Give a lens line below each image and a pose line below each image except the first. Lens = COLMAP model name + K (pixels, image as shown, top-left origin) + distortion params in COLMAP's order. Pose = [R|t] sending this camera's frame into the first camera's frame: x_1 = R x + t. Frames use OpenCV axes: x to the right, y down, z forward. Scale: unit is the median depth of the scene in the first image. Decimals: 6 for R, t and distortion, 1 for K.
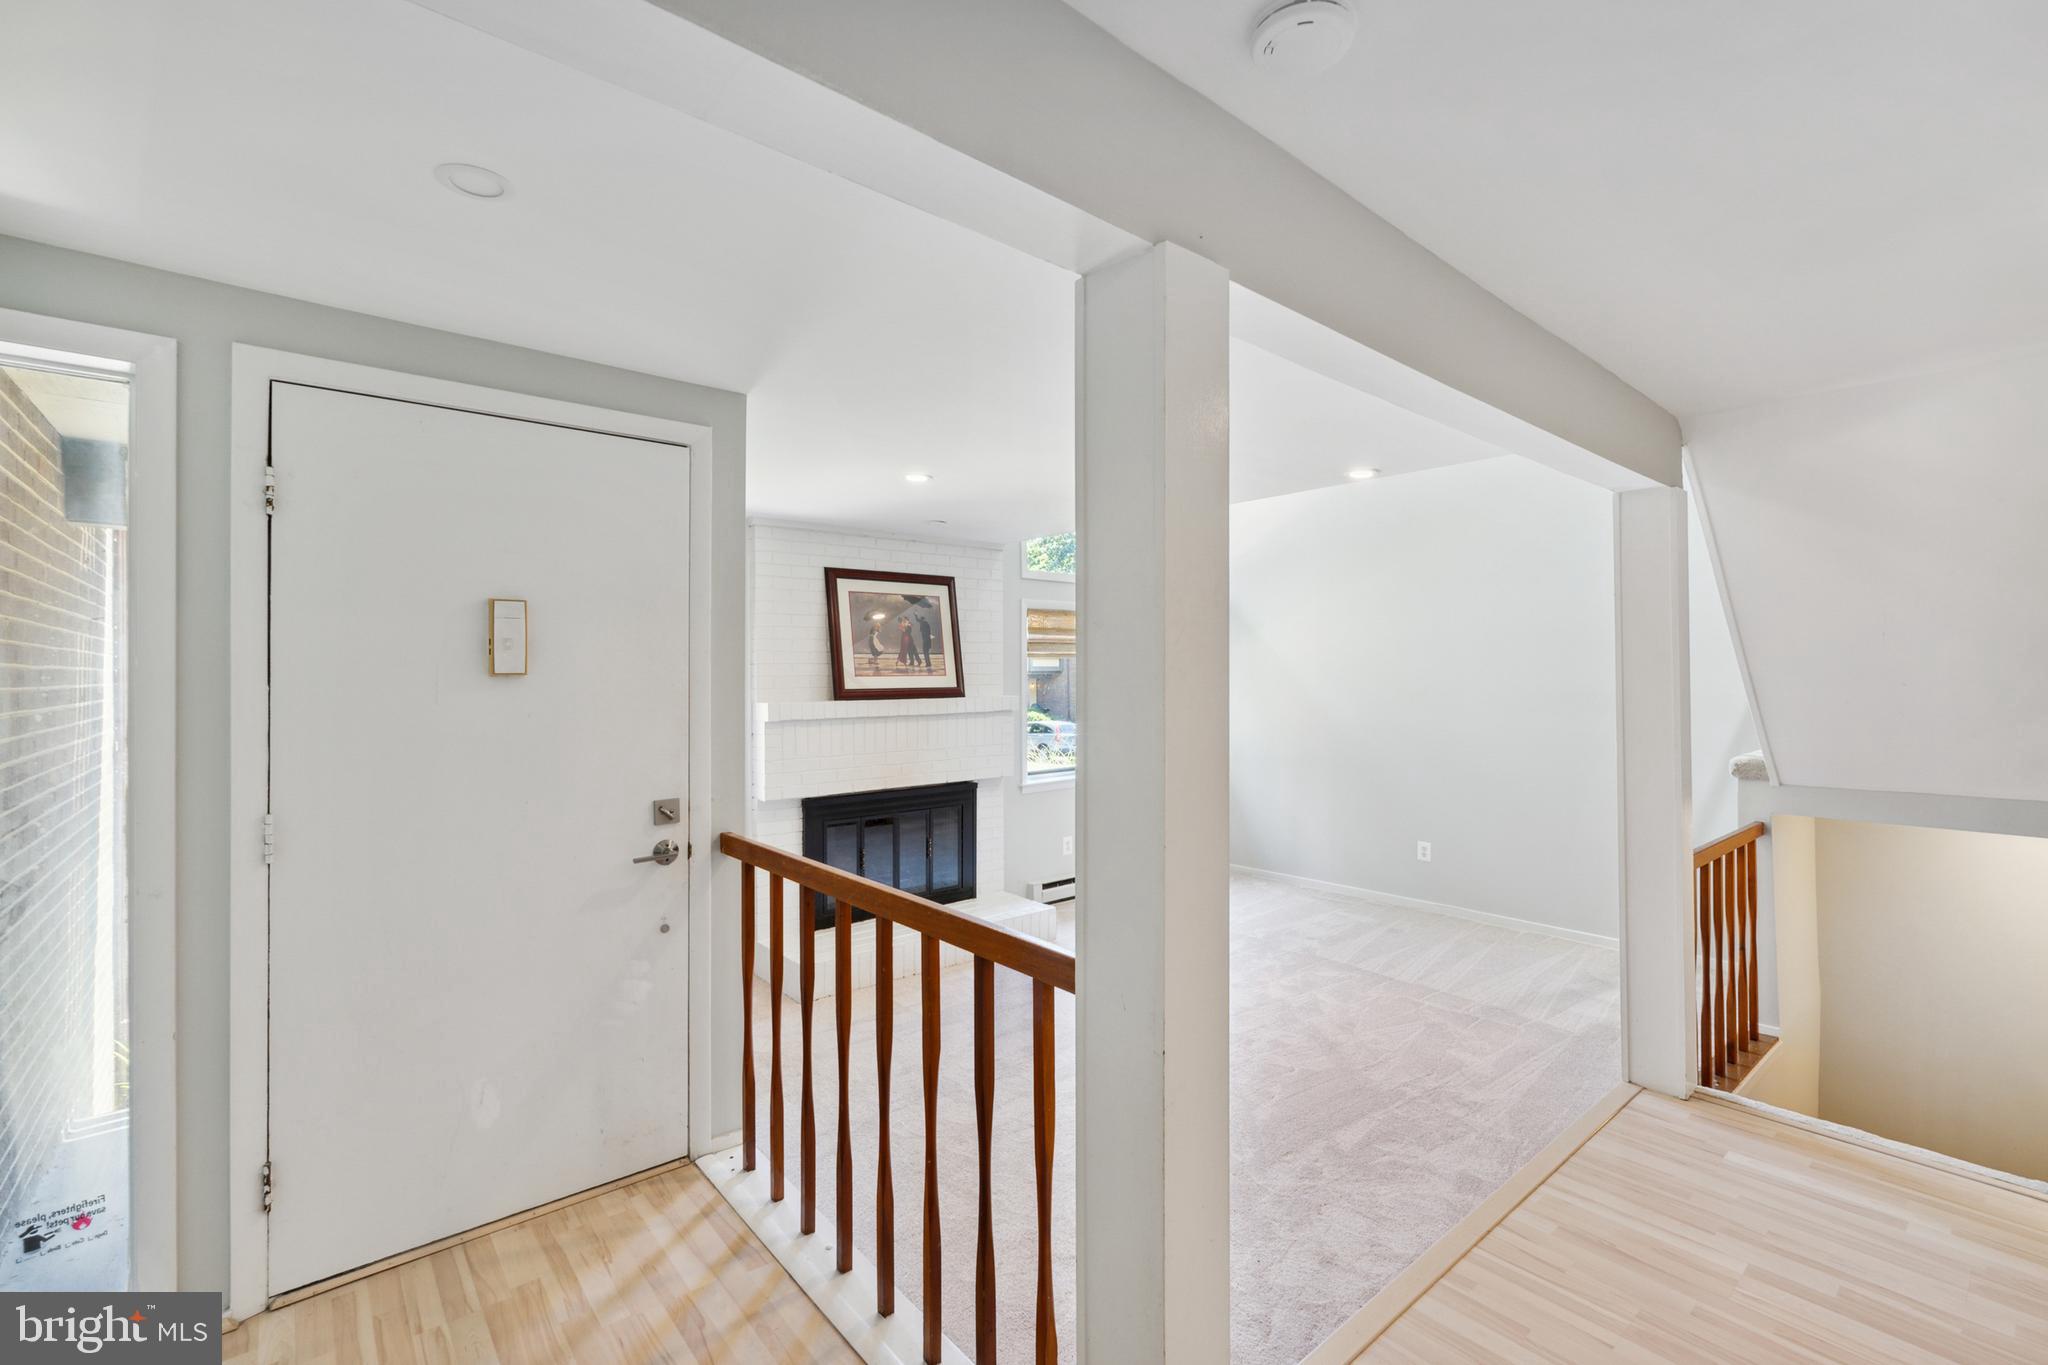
lens RADIAL K [[886.7, 0, 1024.5], [0, 886.7, 673.7], [0, 0, 1]] dist [0.000211, -0.000439]
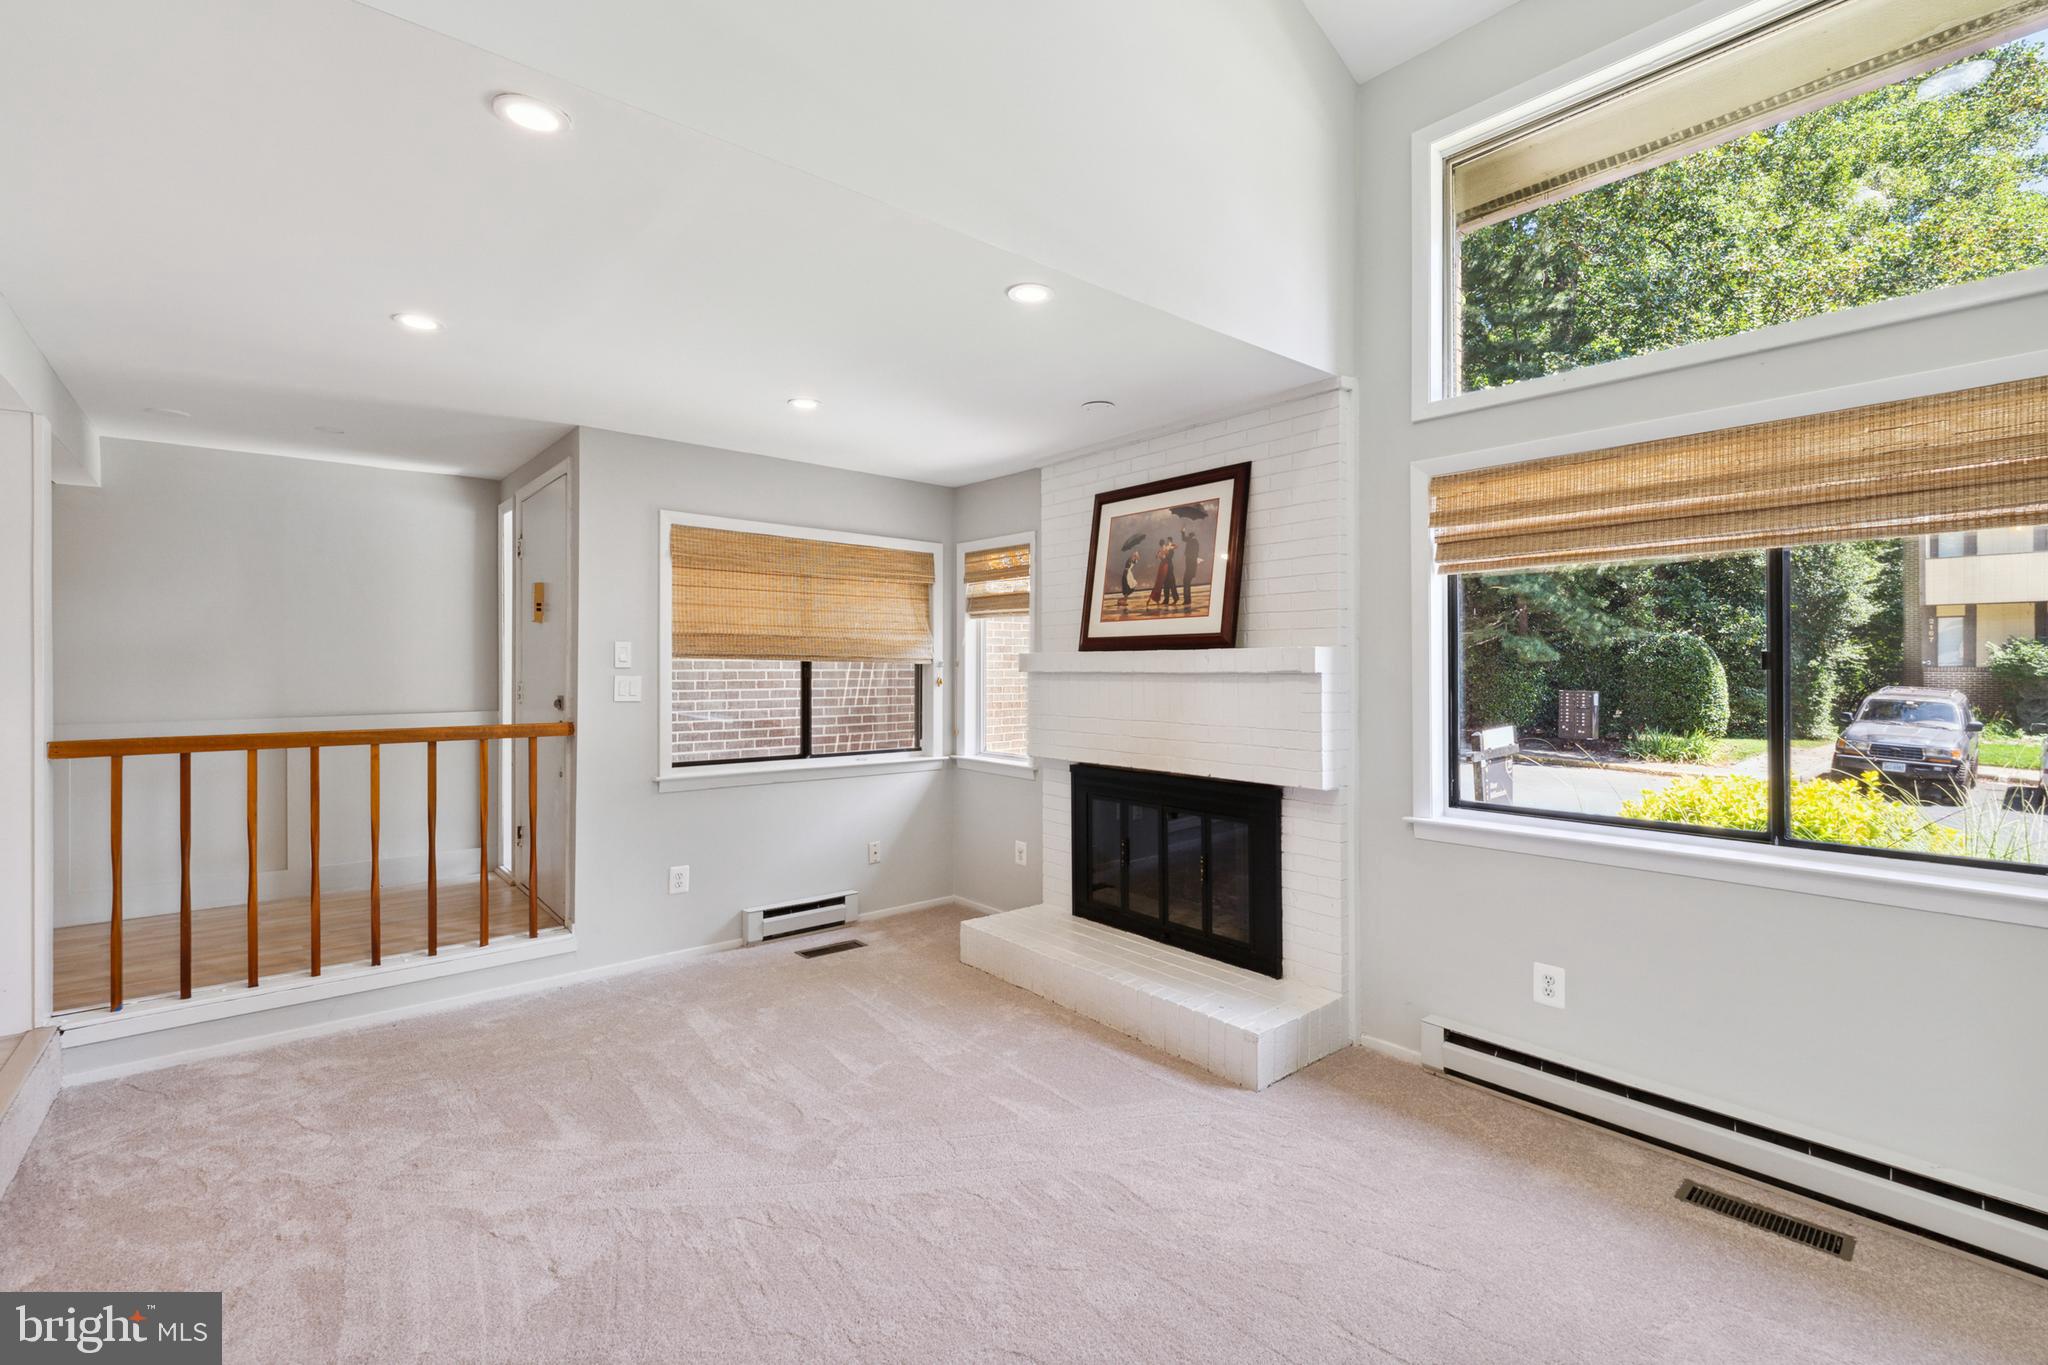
lens RADIAL K [[886.7, 0, 1024.5], [0, 886.7, 673.7], [0, 0, 1]] dist [0.000211, -0.000439]
pose [[0.007842, 0.012087, -0.999896, 0.583231], [-0.002243, 0.999925, 0.012070, 0.038195], [0.999967, 0.002148, 0.007868, 0.867563]]
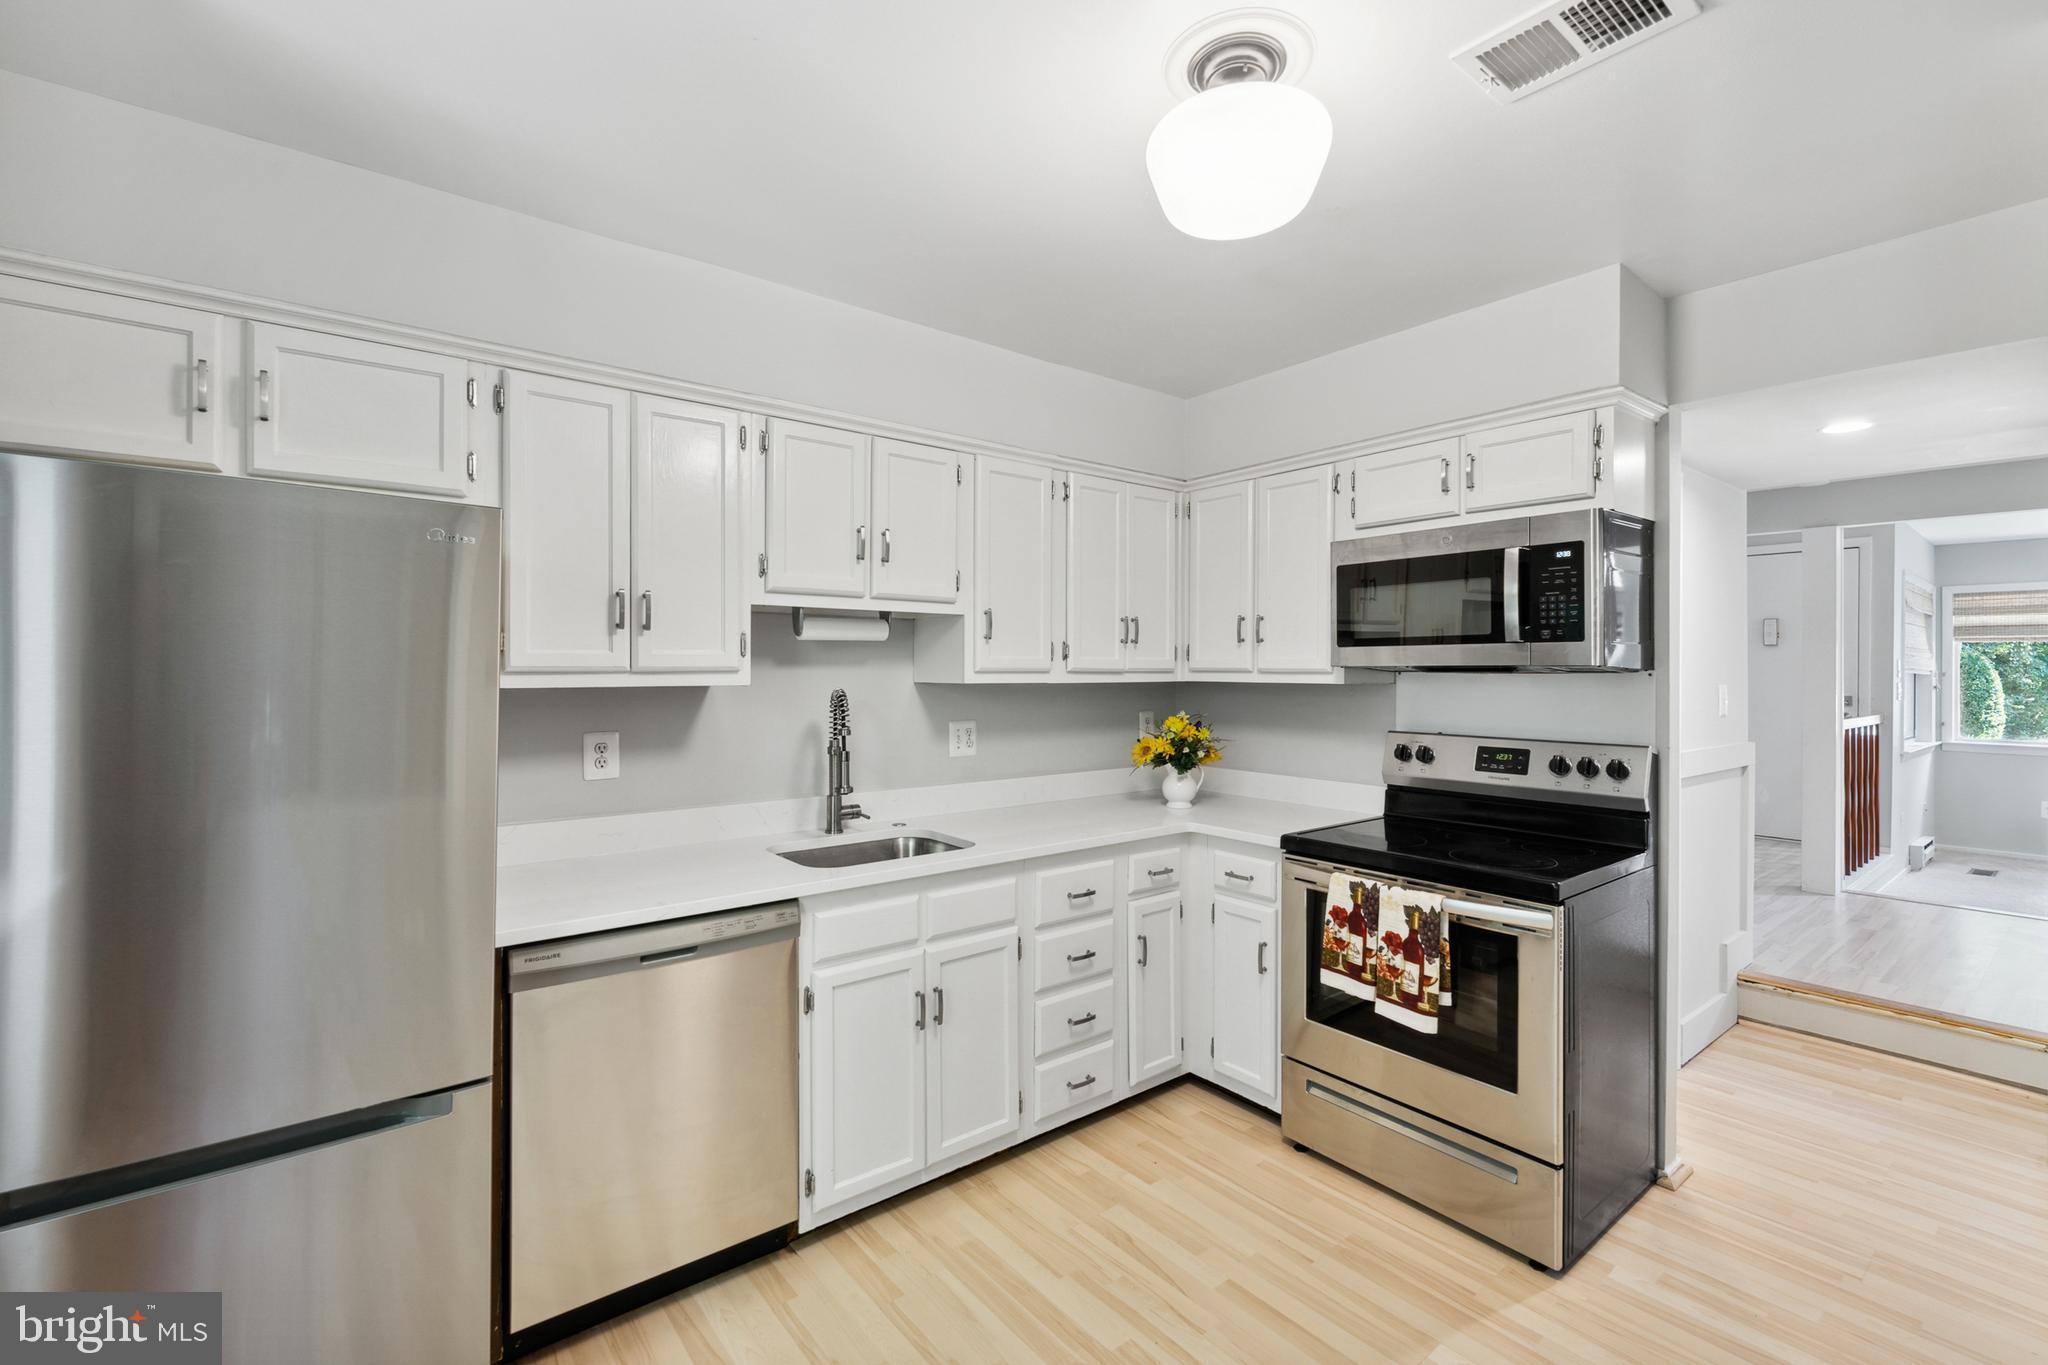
lens RADIAL K [[886.7, 0, 1024.5], [0, 886.7, 673.7], [0, 0, 1]] dist [0.000211, -0.000439]
pose [[-0.028350, 0.004755, -0.999587, 0.987432], [-0.002823, 0.999984, 0.004837, 0.035505], [0.999594, 0.002959, -0.028336, -0.560519]]
